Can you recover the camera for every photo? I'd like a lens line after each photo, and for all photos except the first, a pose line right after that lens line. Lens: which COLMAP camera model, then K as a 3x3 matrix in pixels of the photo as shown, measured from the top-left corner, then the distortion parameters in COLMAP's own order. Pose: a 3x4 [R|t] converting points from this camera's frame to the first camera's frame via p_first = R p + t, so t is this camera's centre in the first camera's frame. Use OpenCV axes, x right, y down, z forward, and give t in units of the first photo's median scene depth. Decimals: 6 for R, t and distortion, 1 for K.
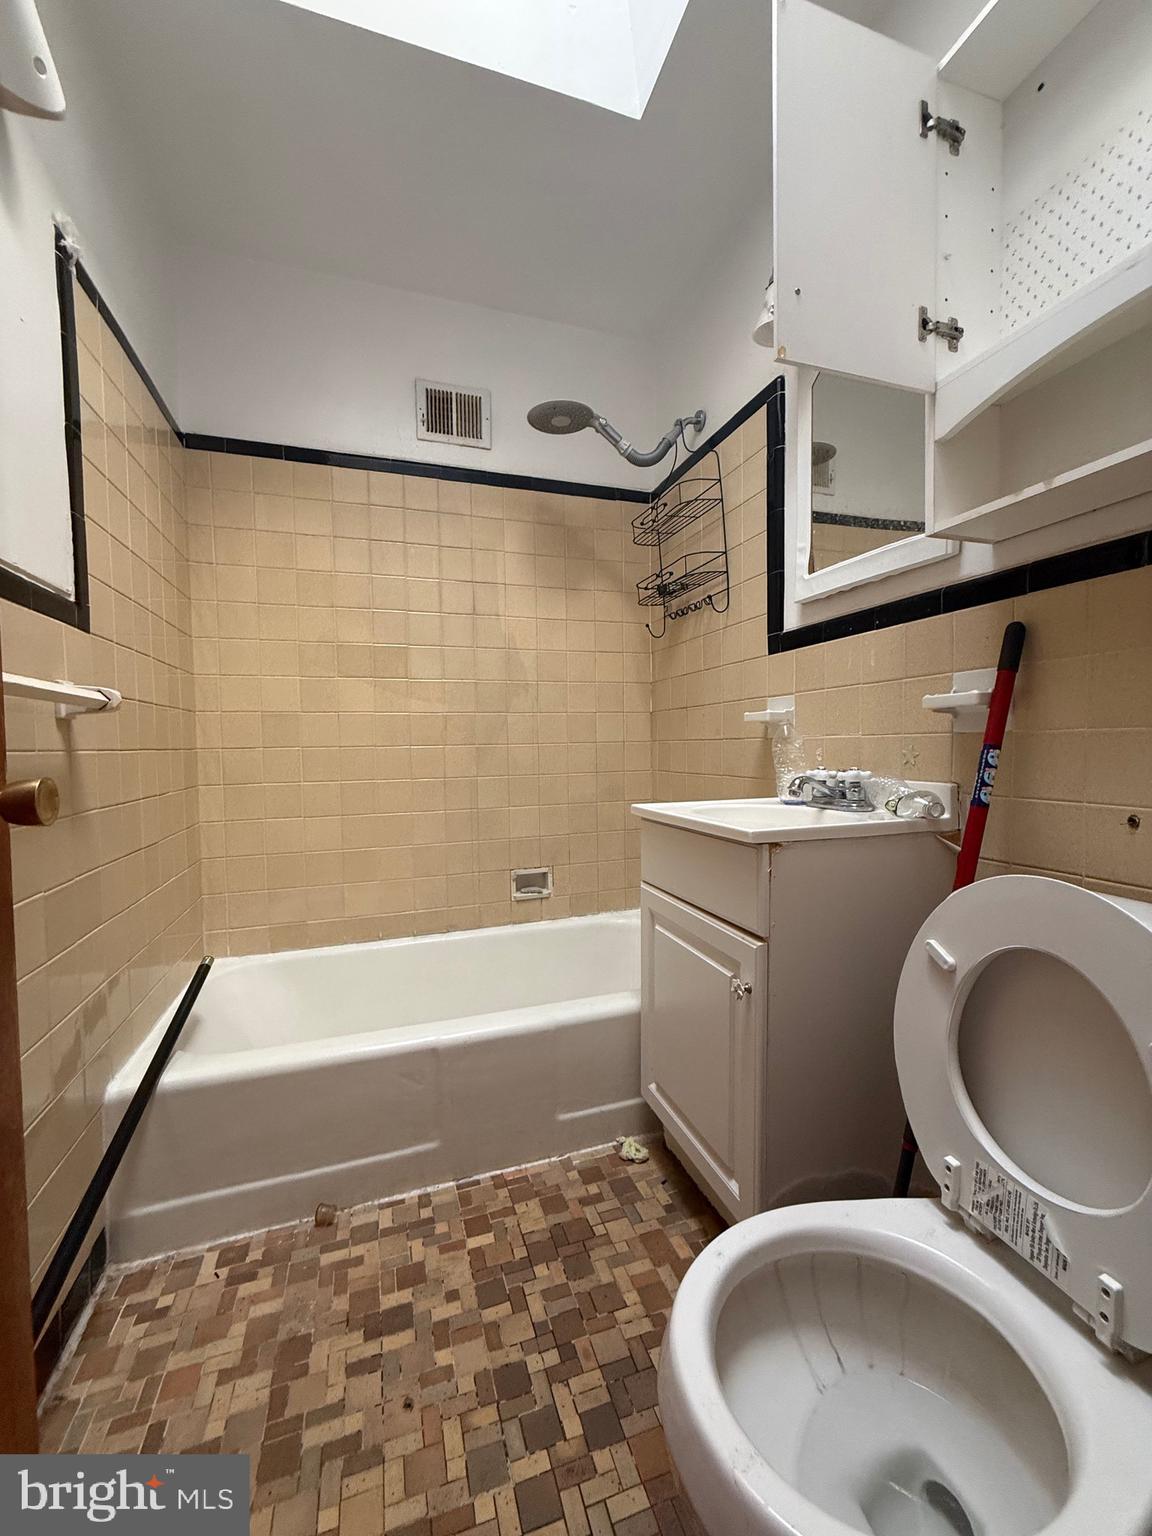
lens RADIAL K [[612.3, 0, 579.9], [0, 612.3, 774.8], [0, 0, 1]] dist [0.000920, -0.000355]
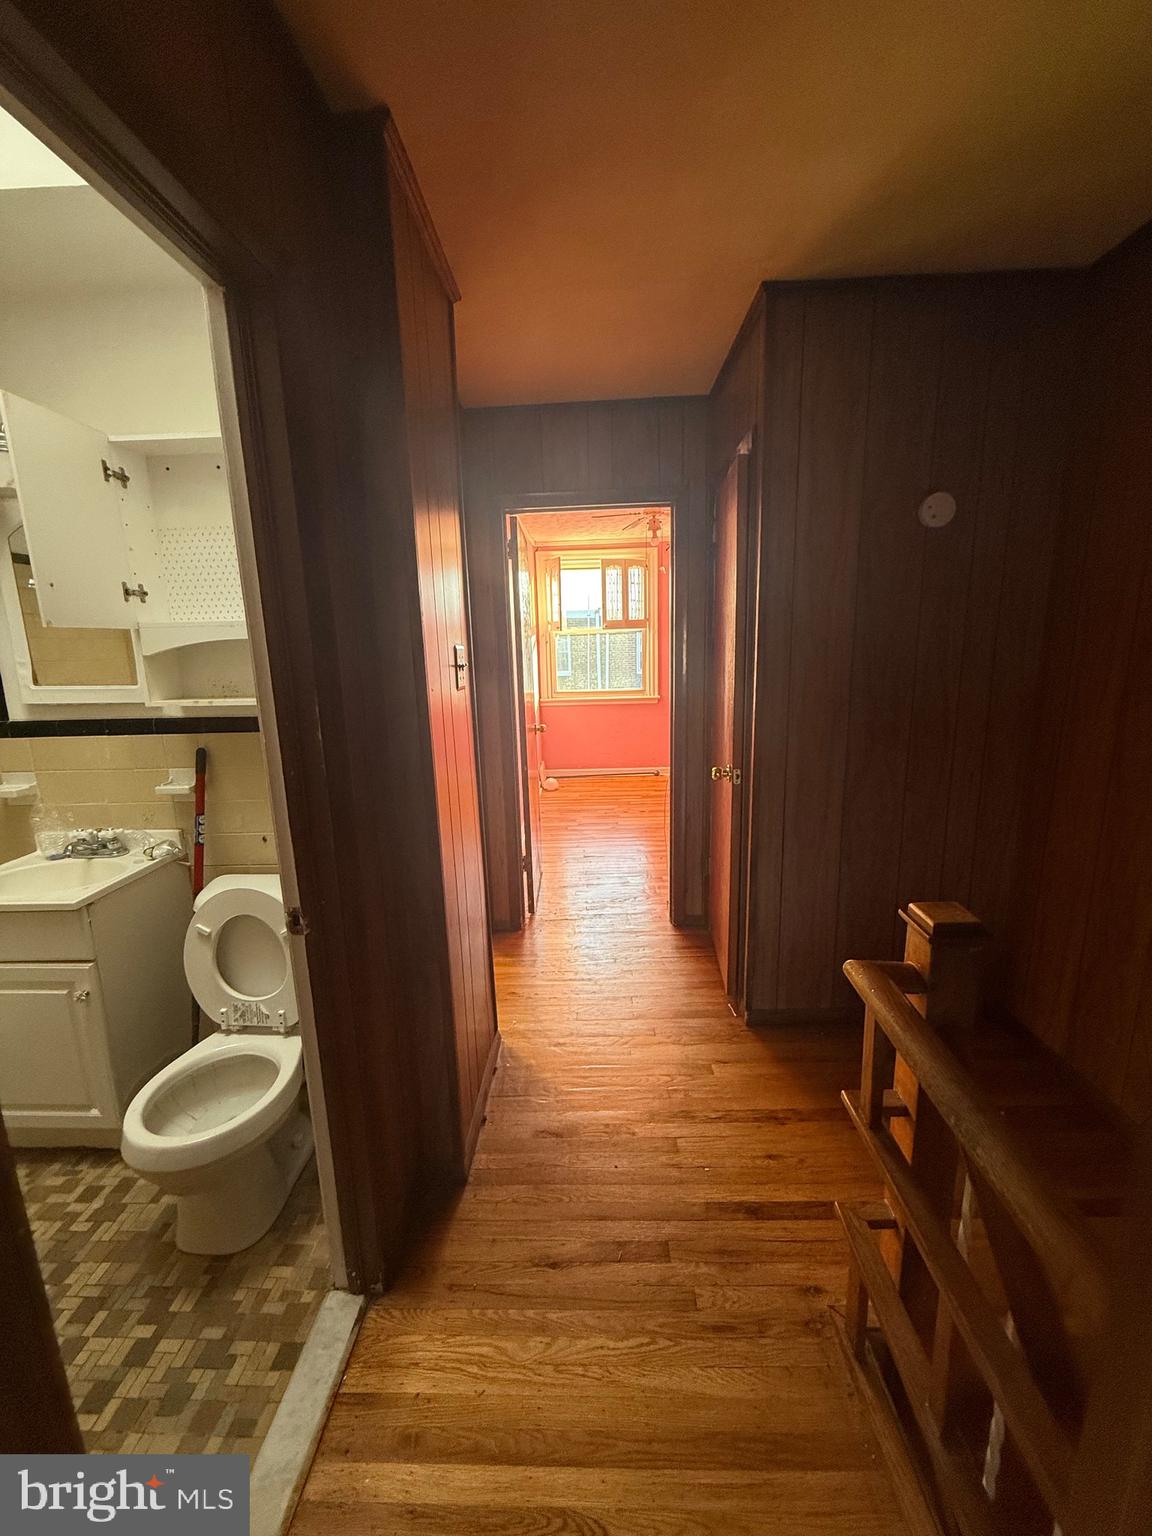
lens RADIAL K [[612.3, 0, 582.2], [0, 612.3, 757.4], [0, 0, 1]] dist [0.000920, -0.000355]
pose [[0.339592, -0.171341, 0.924835, -0.694493], [0.061030, 0.985210, 0.160117, -0.462246], [-0.938591, 0.002068, 0.345027, -0.826758]]
